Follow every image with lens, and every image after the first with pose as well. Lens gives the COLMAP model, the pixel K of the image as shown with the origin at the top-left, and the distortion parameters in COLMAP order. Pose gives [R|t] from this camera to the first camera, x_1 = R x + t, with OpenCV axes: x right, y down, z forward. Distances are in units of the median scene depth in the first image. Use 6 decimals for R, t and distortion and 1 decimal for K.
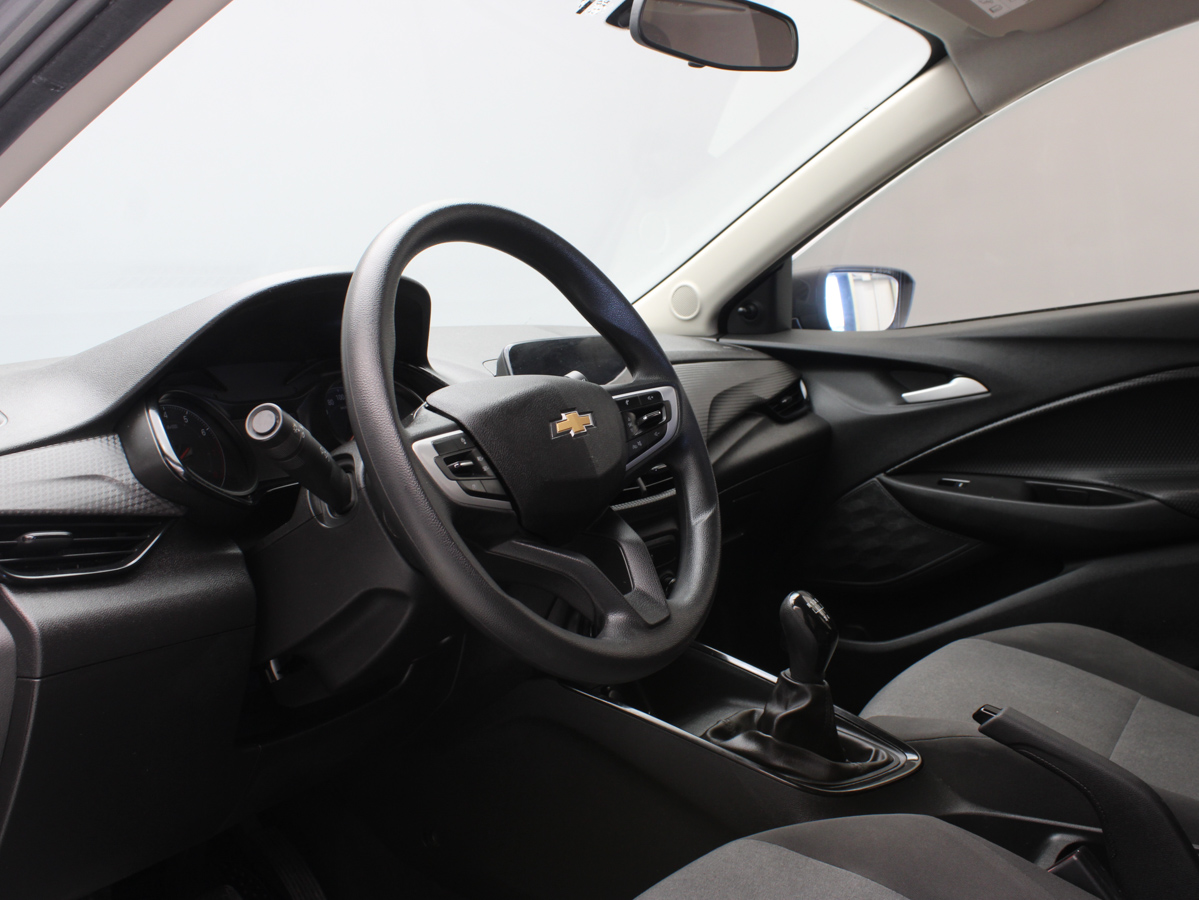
lens RADIAL K [[1246.8, 0, 606.5], [0, 1246.8, 447.3], [0, 0, 1]] dist [-0.101647, 0.000000]
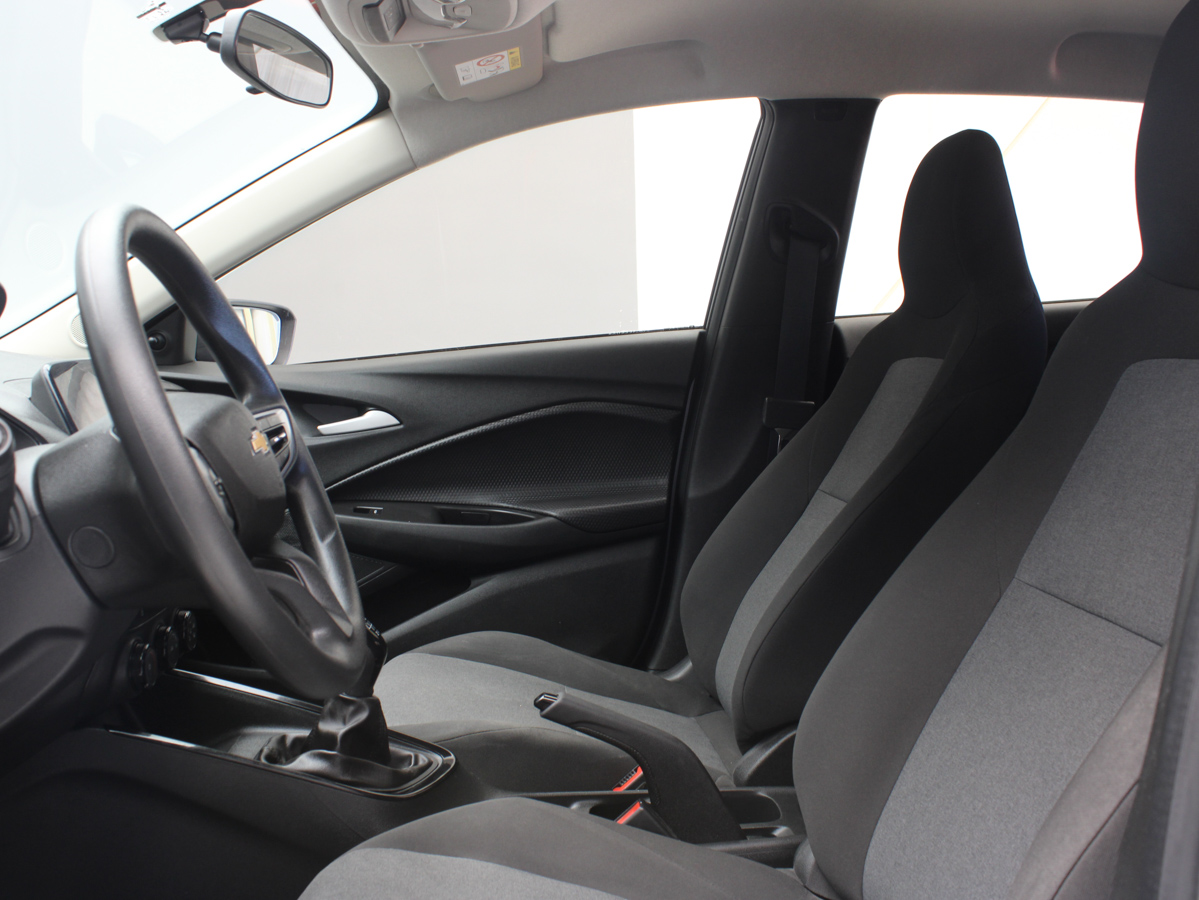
lens RADIAL K [[1246.8, 0, 603.5], [0, 1246.8, 460.8], [0, 0, 1]] dist [-0.101647, 0.000000]
pose [[0.801770, -0.010995, 0.597531, -0.287435], [0.026525, 0.999500, -0.017200, 0.015298], [-0.597043, 0.029641, 0.801661, 0.041814]]
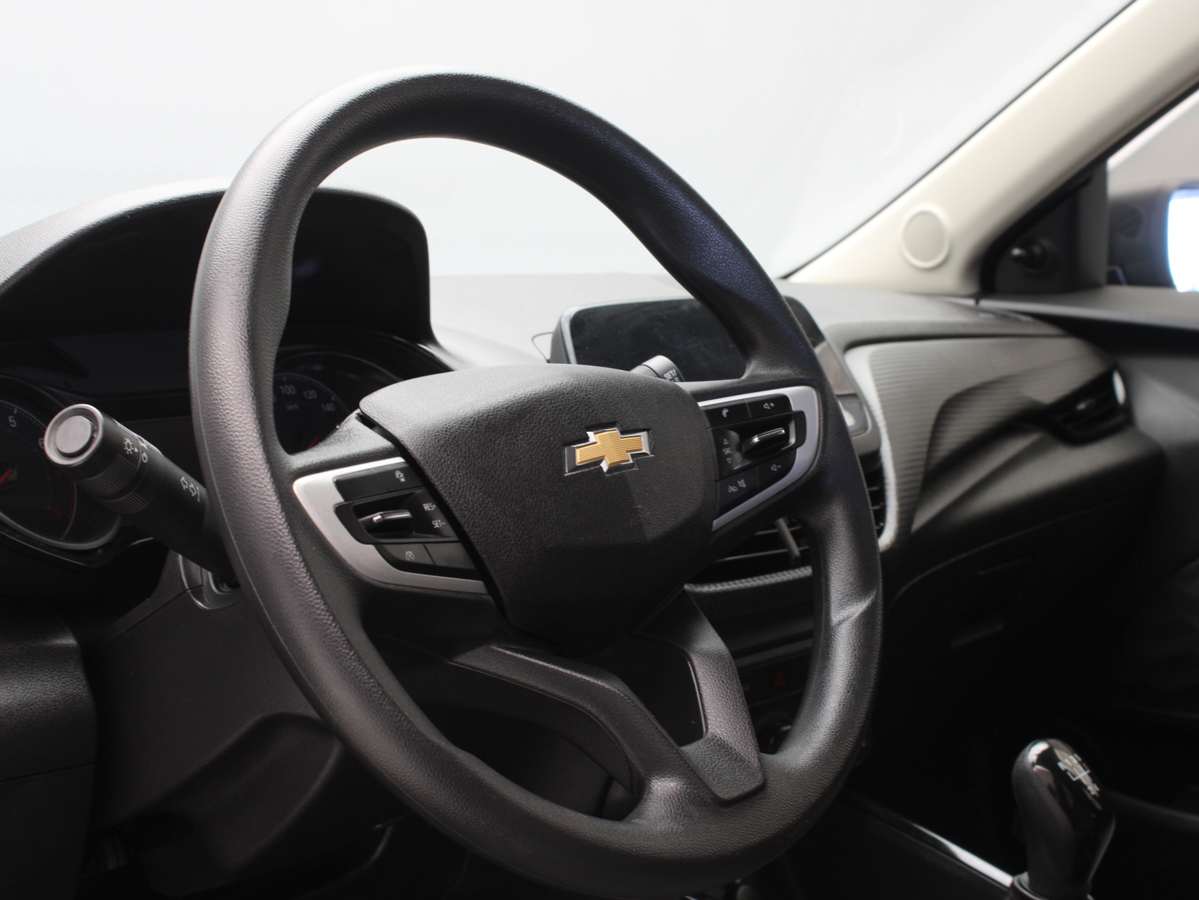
lens RADIAL K [[1952.6, 0, 595.2], [0, 1952.6, 445.3], [0, 0, 1]] dist [-0.035444, 0.000000]
pose [[0.988849, 0.027021, -0.146448, 0.074416], [-0.027996, 0.999597, -0.004599, -0.012036], [0.146265, 0.008648, 0.989208, 0.064906]]
